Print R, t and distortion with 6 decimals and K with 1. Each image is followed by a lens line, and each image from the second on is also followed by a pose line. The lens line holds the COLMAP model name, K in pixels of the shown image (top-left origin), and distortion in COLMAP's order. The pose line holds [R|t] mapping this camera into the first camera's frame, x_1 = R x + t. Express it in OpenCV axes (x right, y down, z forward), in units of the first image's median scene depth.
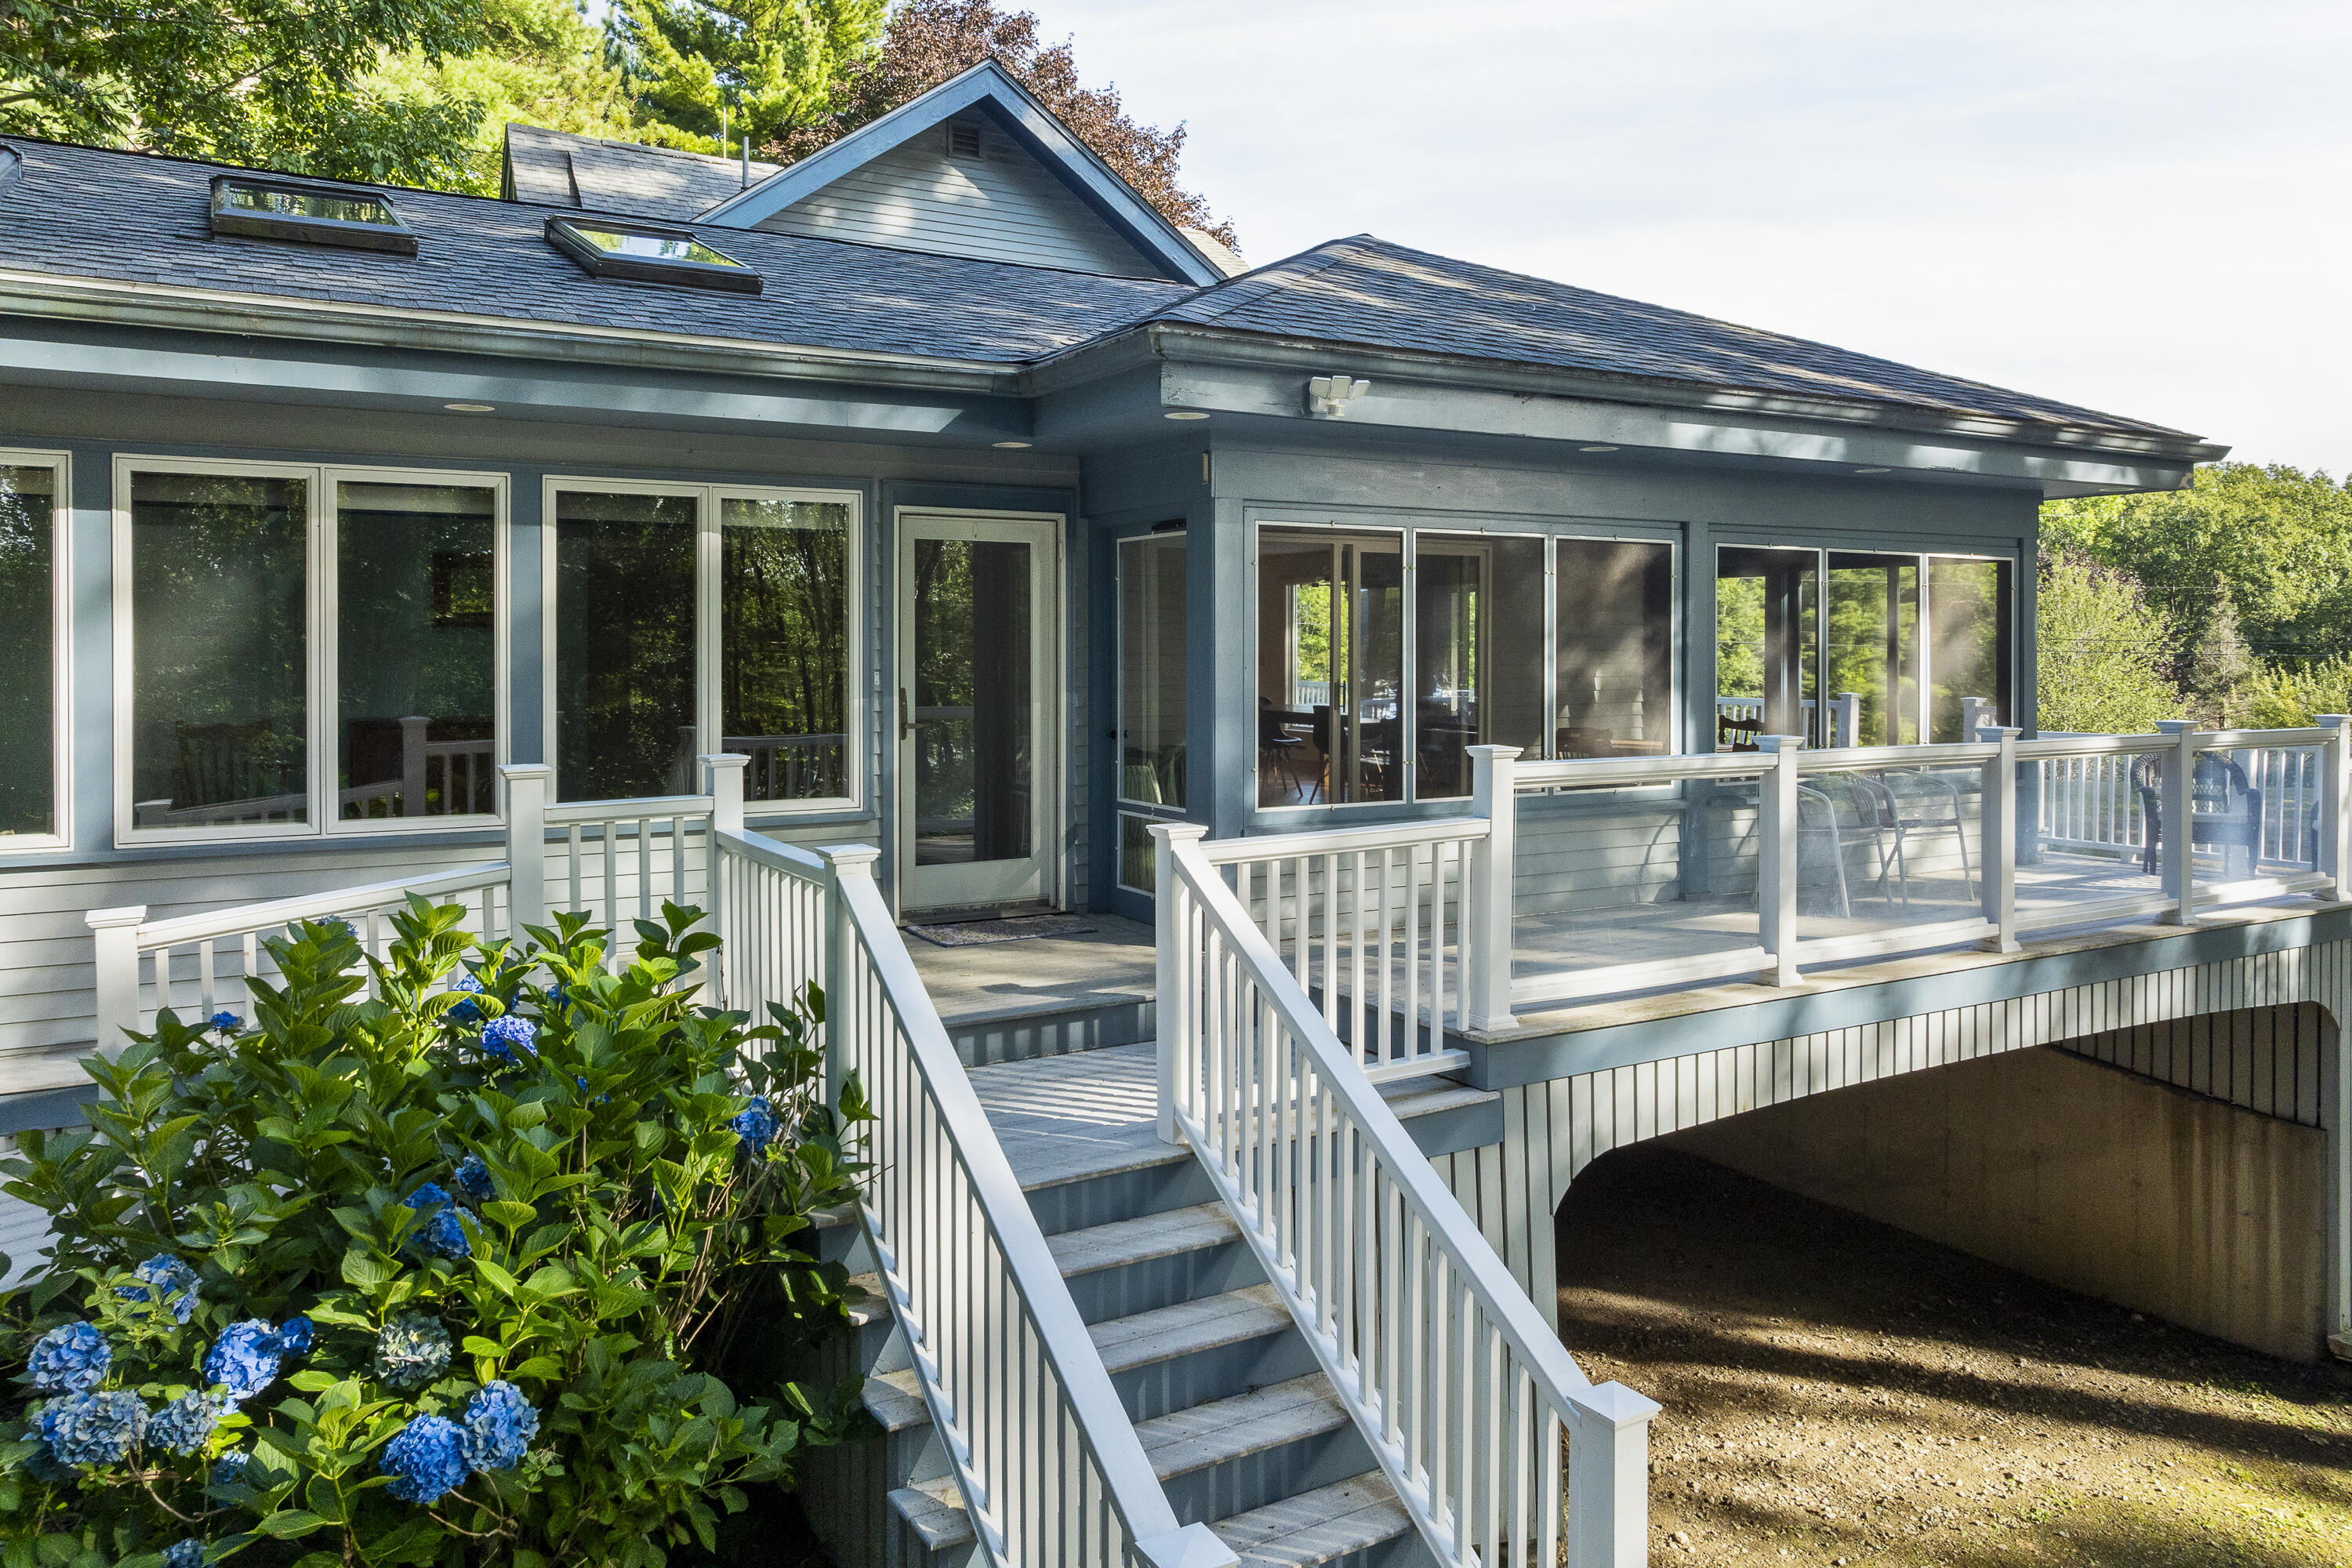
lens RADIAL K [[1647.7, 0, 1174.3], [0, 1647.7, 692.1], [0, 0, 1]] dist [-0.007908, 0.004870]
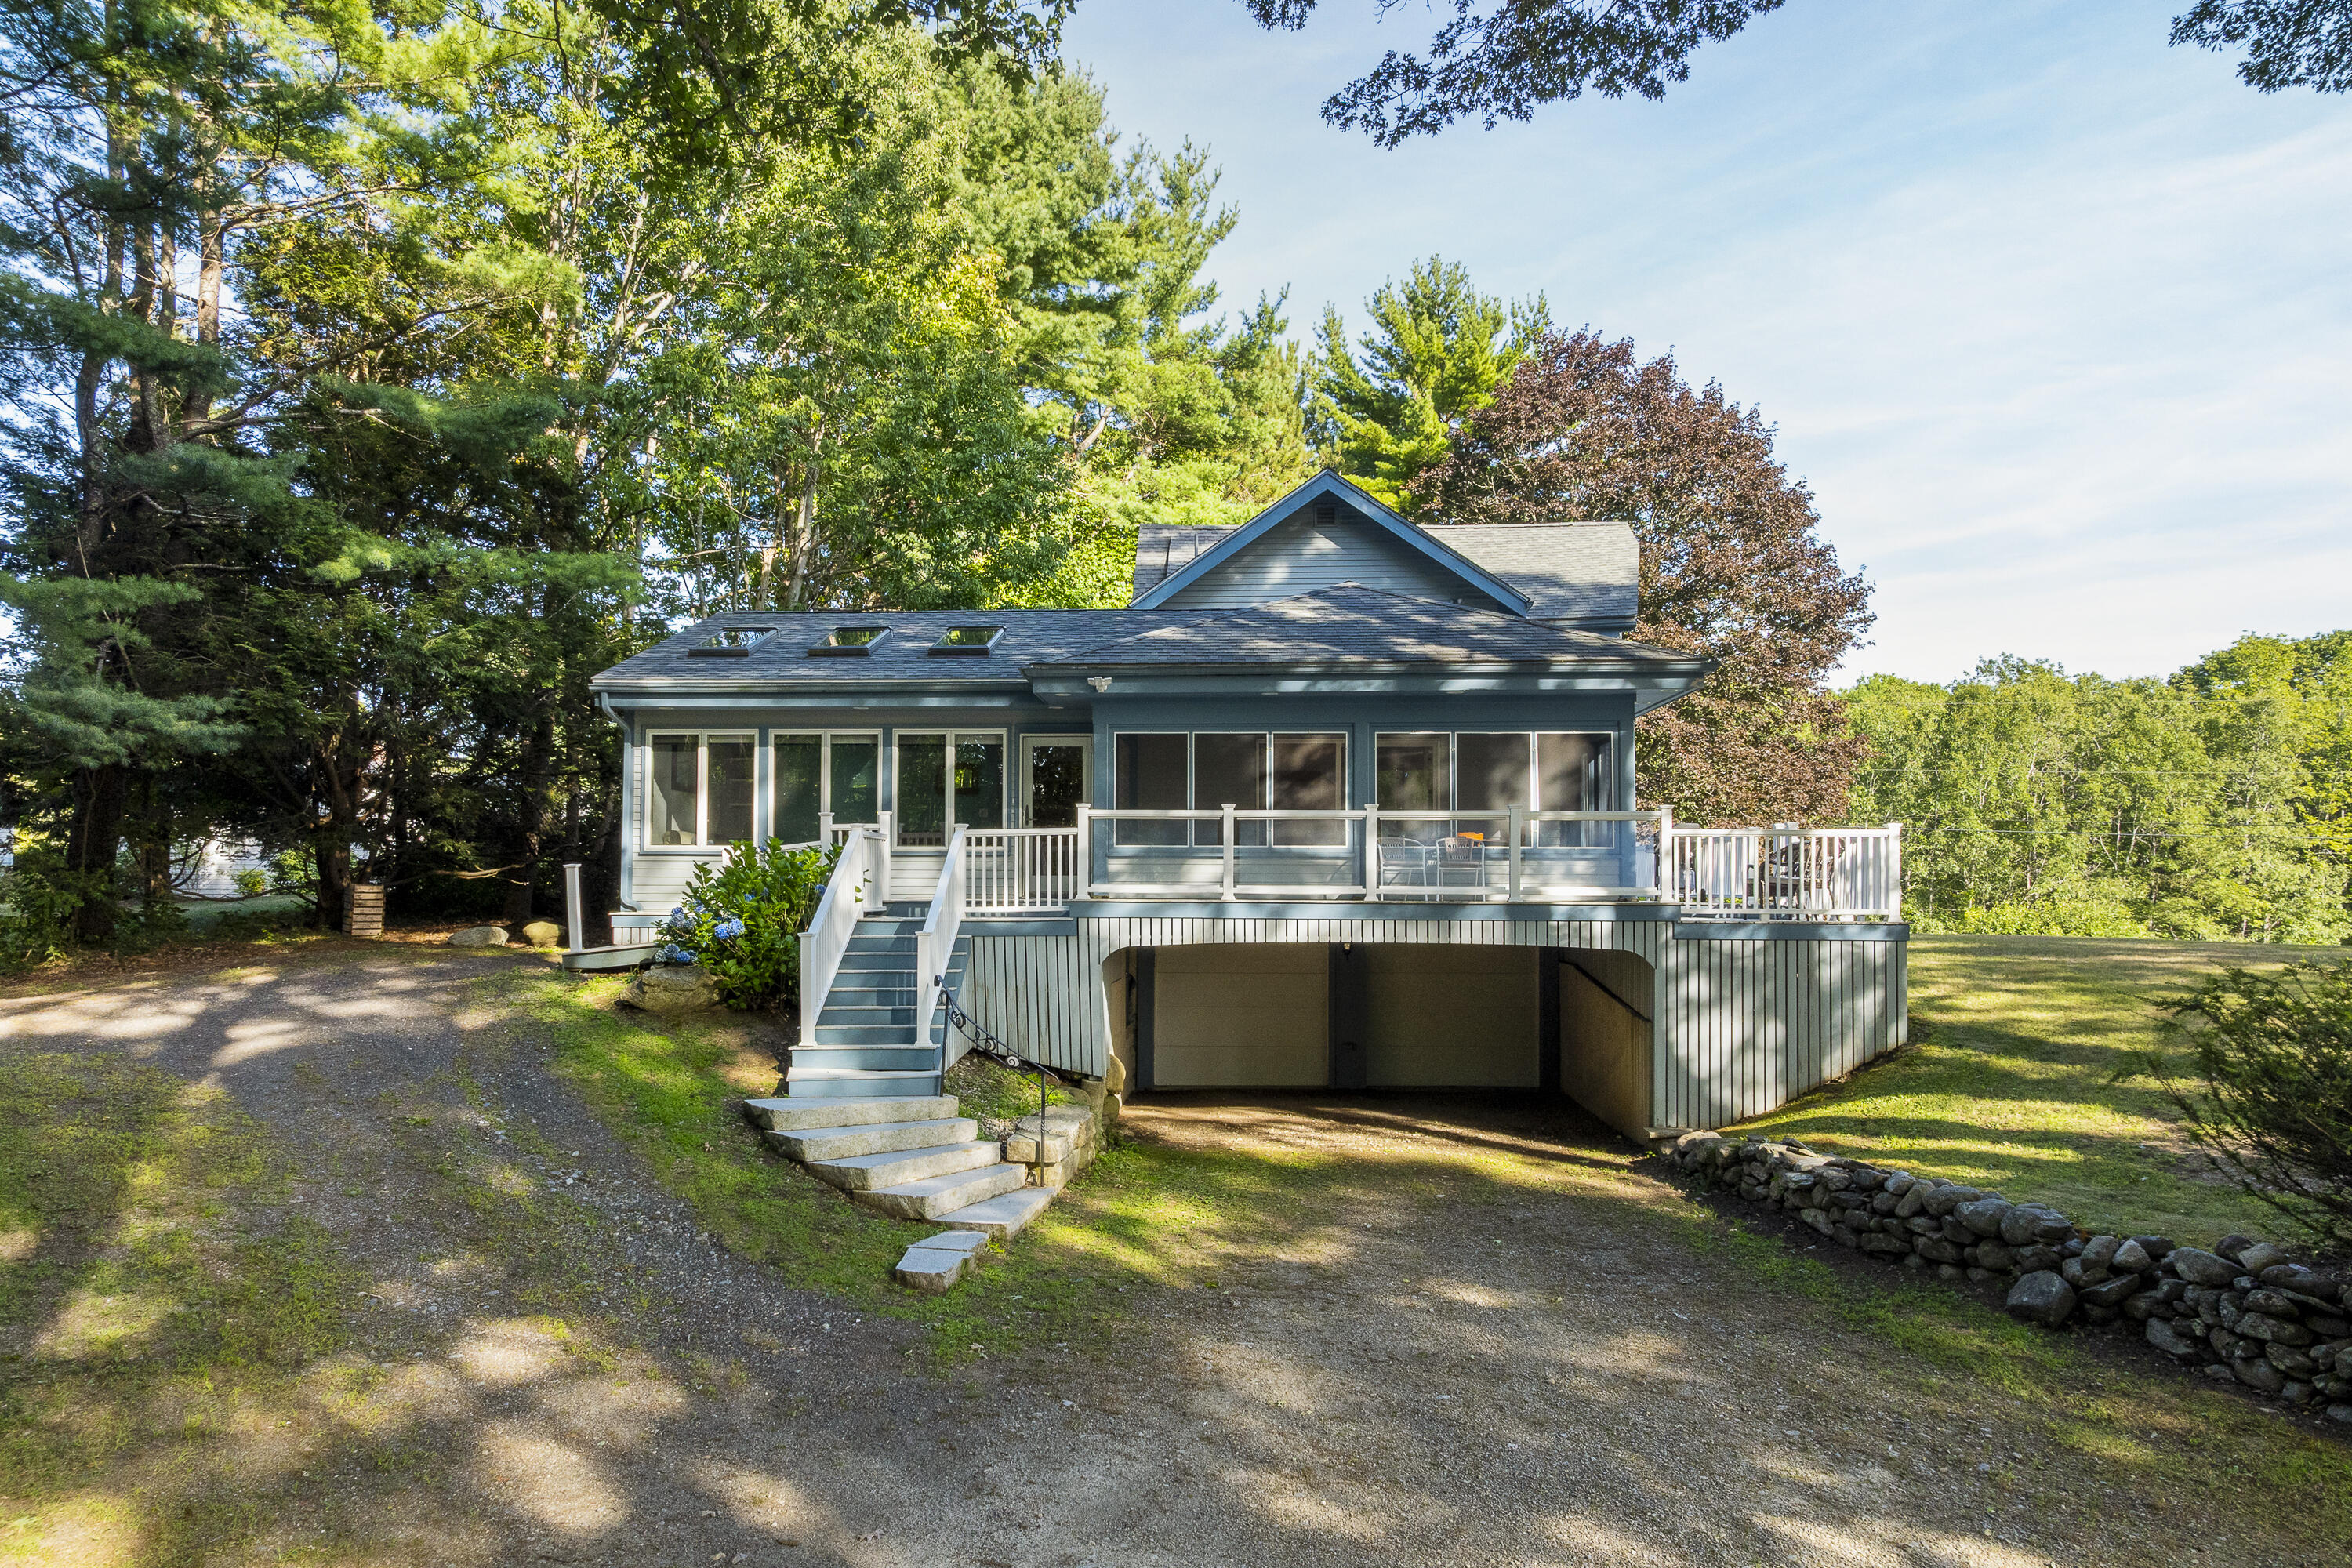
lens RADIAL K [[1697.3, 0, 1184.8], [0, 1697.3, 775.3], [0, 0, 1]] dist [-0.047763, -0.000740]
pose [[0.839120, -0.037175, -0.542674, 1.568563], [-0.017223, 0.995346, -0.094815, 0.210101], [0.543673, 0.088908, 0.834575, -1.131754]]
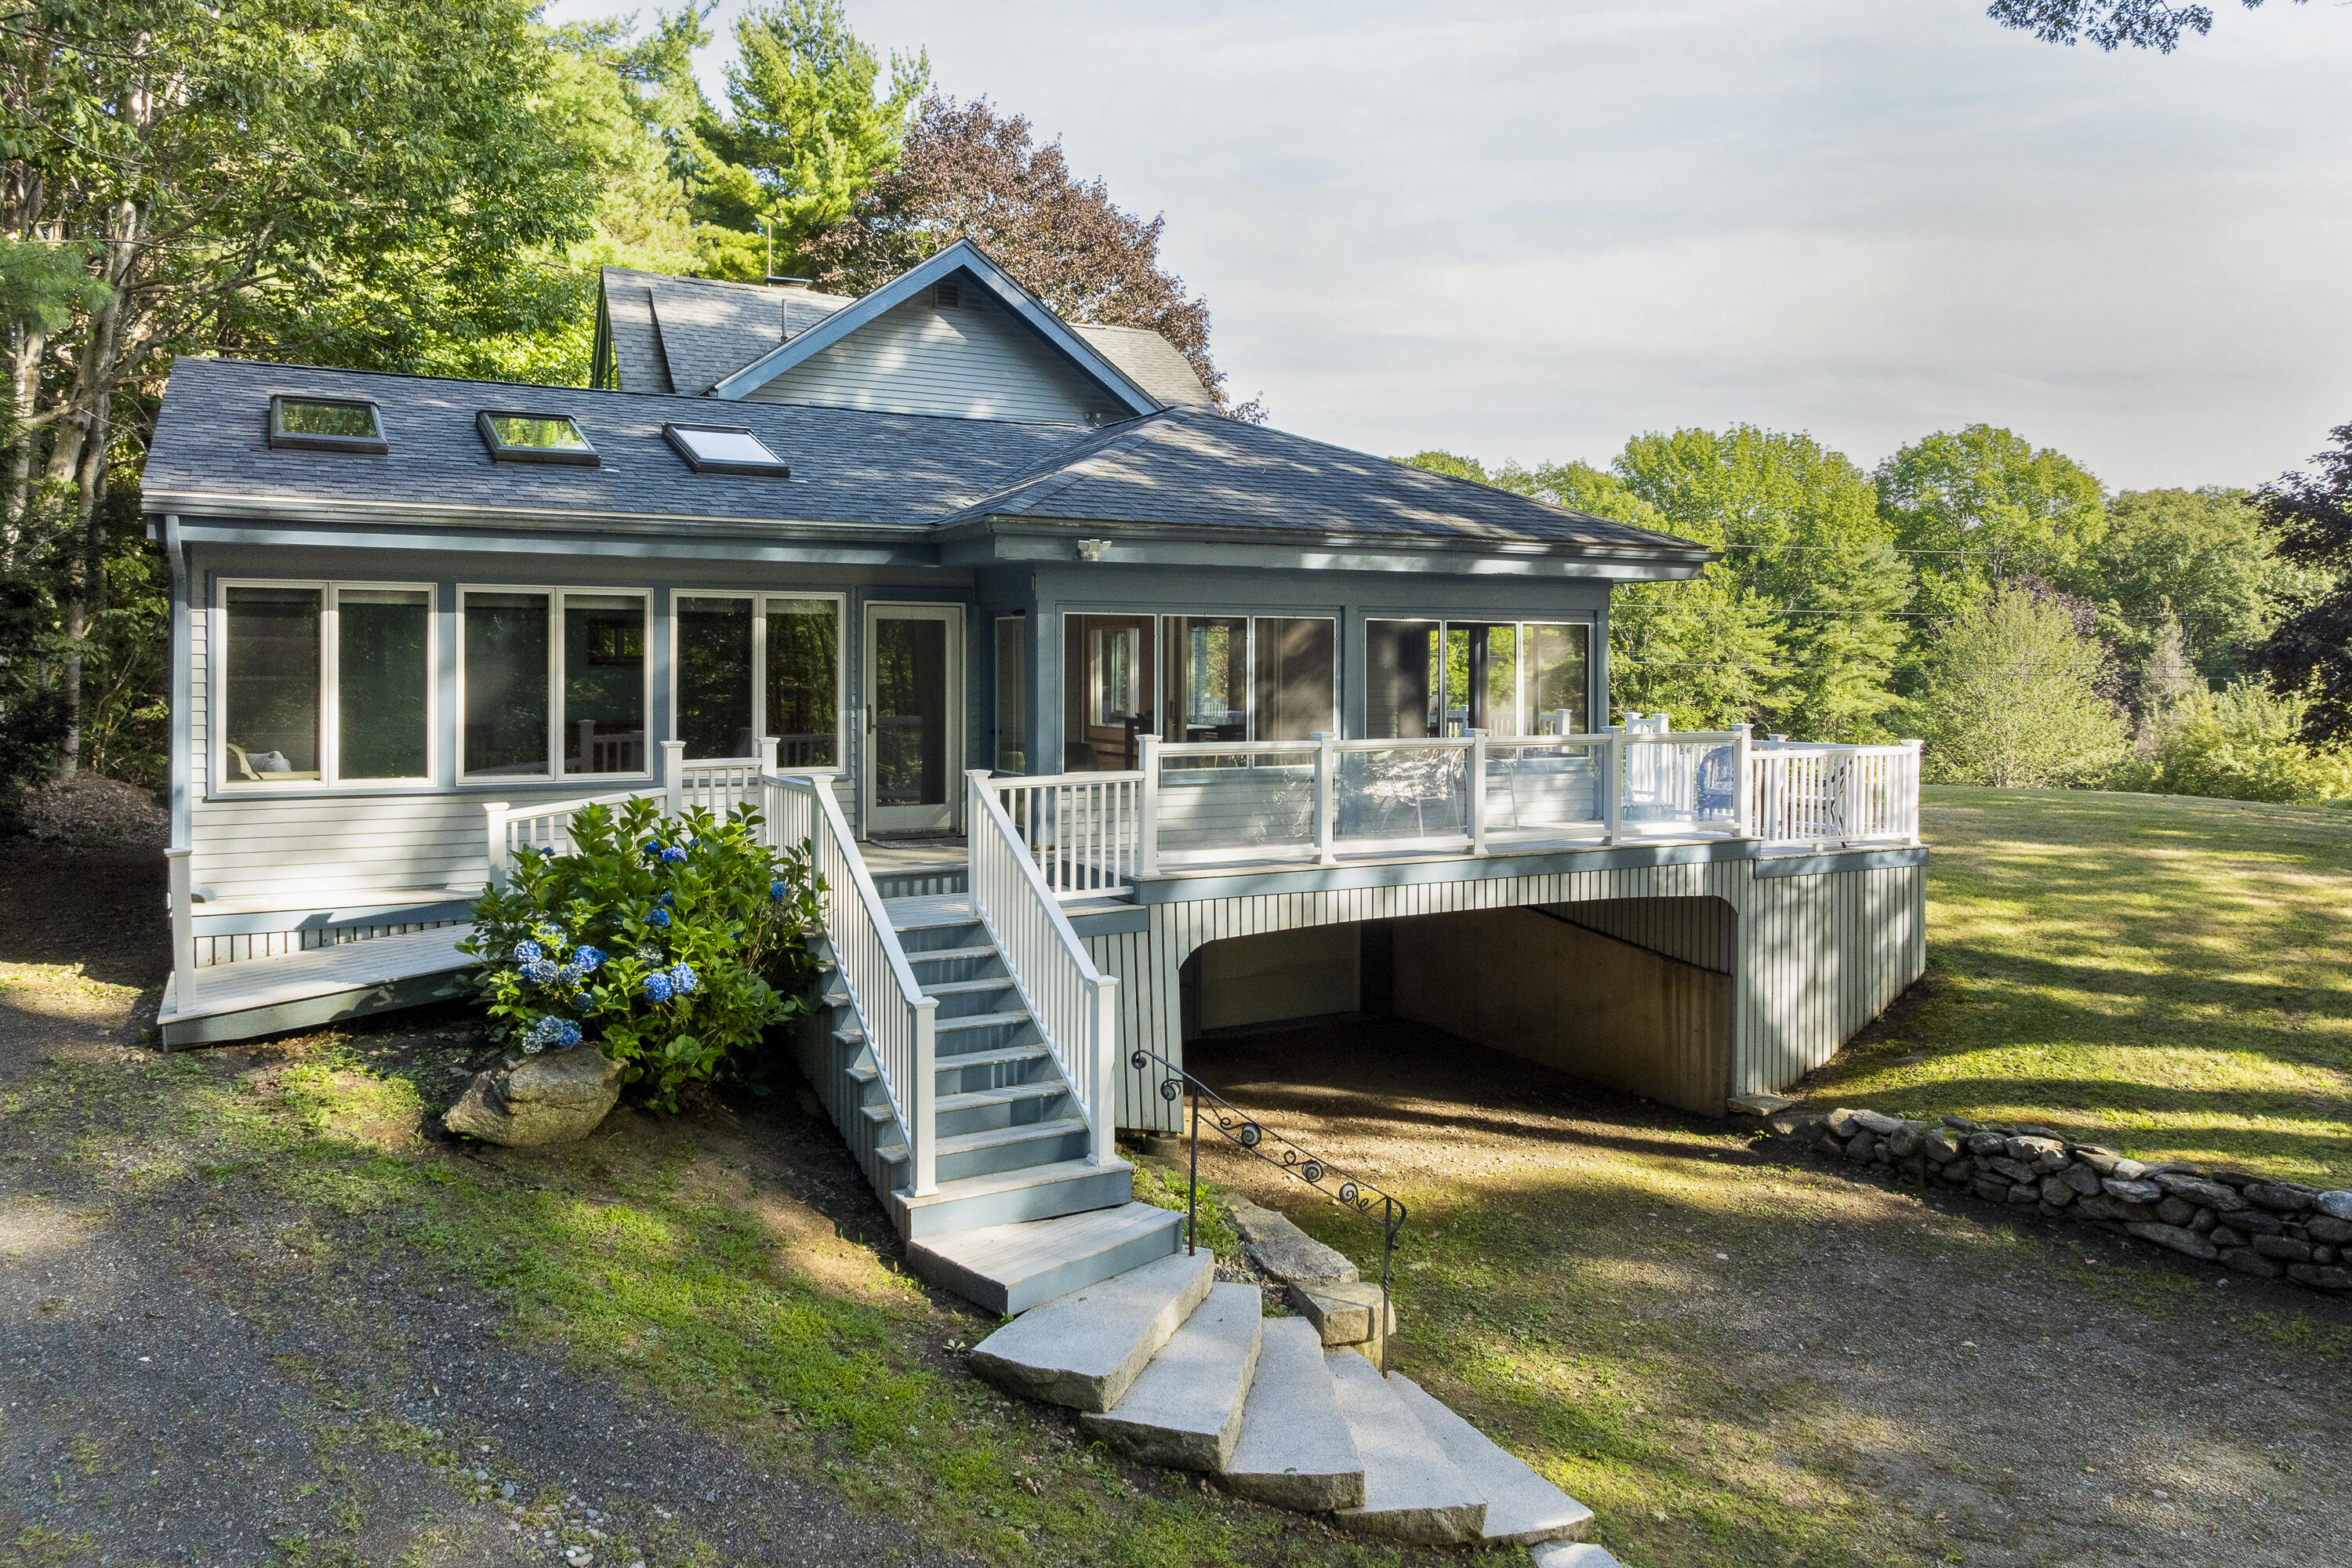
lens RADIAL K [[1647.7, 0, 1172.8], [0, 1647.7, 687.9], [0, 0, 1]] dist [-0.007908, 0.004870]
pose [[0.999756, 0.003201, -0.021835, 0.209938], [-0.003444, 0.999932, -0.011119, -0.001665], [0.021798, 0.011192, 0.999700, -0.789185]]
